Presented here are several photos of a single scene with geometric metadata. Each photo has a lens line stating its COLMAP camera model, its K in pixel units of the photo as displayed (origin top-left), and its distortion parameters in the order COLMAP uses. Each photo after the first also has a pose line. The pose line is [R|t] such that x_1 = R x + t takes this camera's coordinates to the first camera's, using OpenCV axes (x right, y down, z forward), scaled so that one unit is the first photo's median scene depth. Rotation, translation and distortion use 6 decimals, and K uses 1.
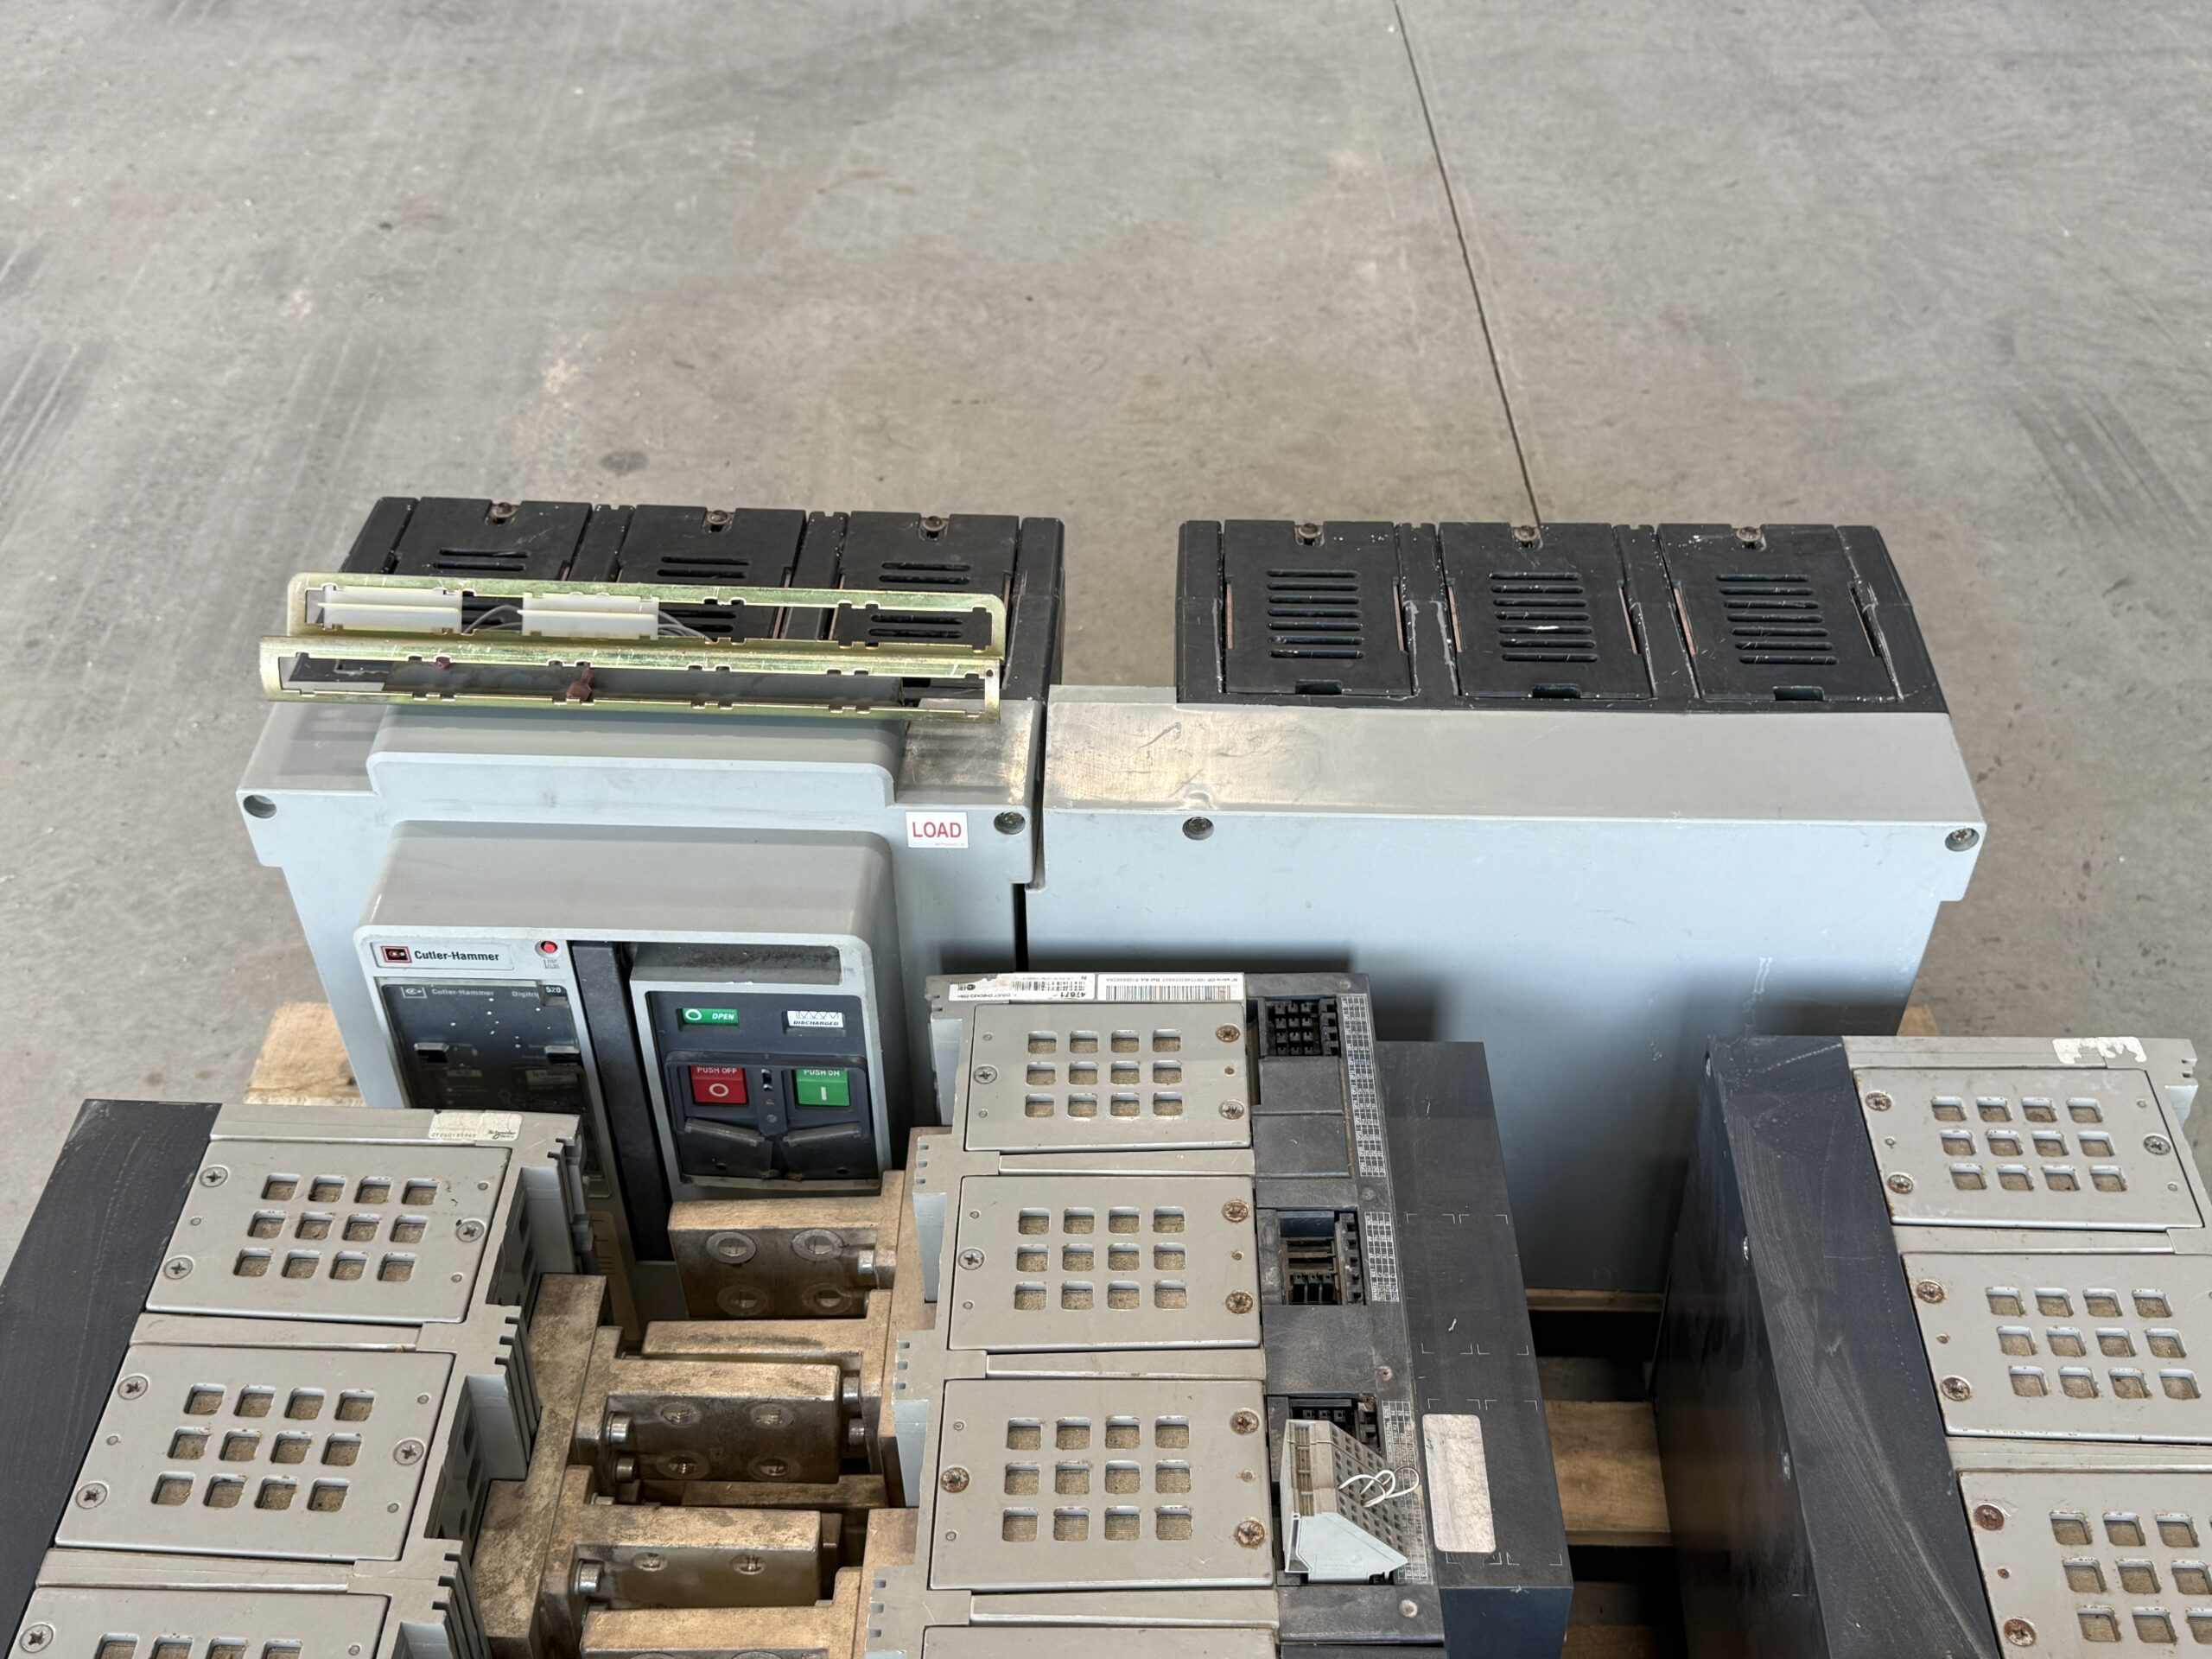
lens RADIAL K [[2313.1, 0, 1106.0], [0, 2313.1, 829.5], [0, 0, 1]] dist [0.082034, 0.001385]
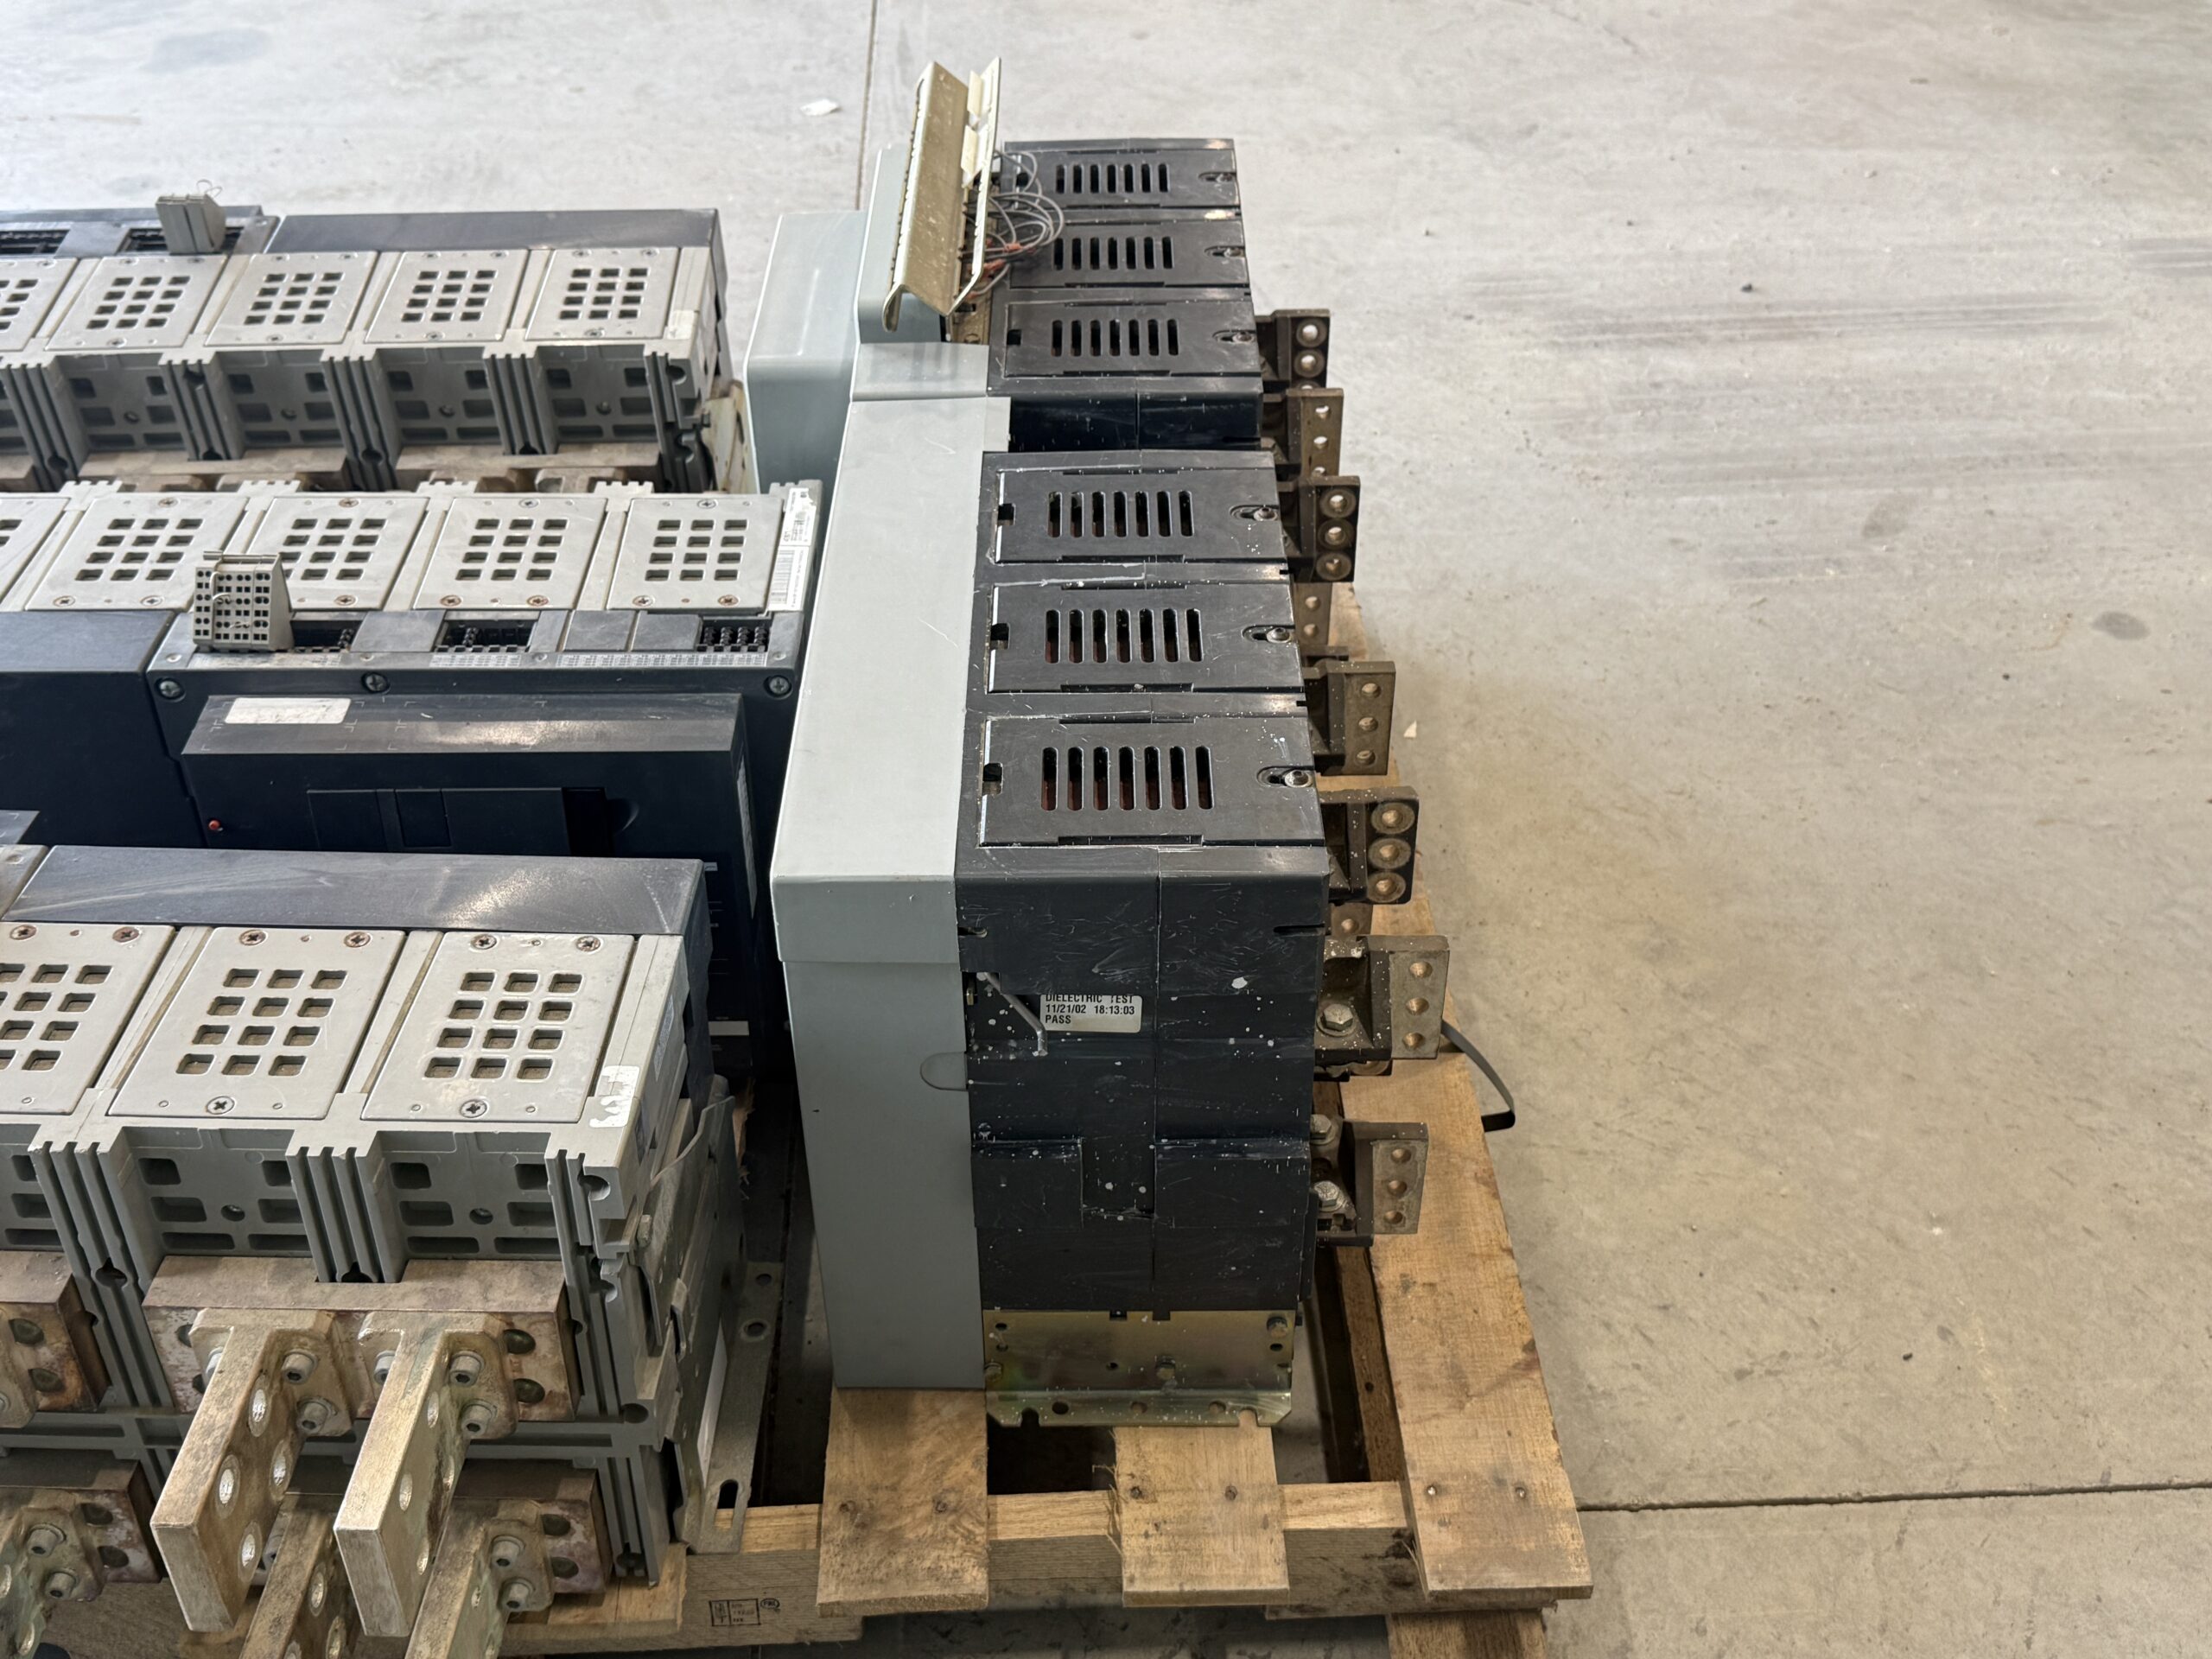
lens RADIAL K [[2313.1, 0, 1106.0], [0, 2313.1, 829.5], [0, 0, 1]] dist [0.082034, 0.001385]
pose [[0.039352, 0.620572, -0.783162, 1.059417], [-0.661194, 0.603813, 0.445233, -0.498310], [0.749182, 0.500301, 0.434079, 0.665477]]
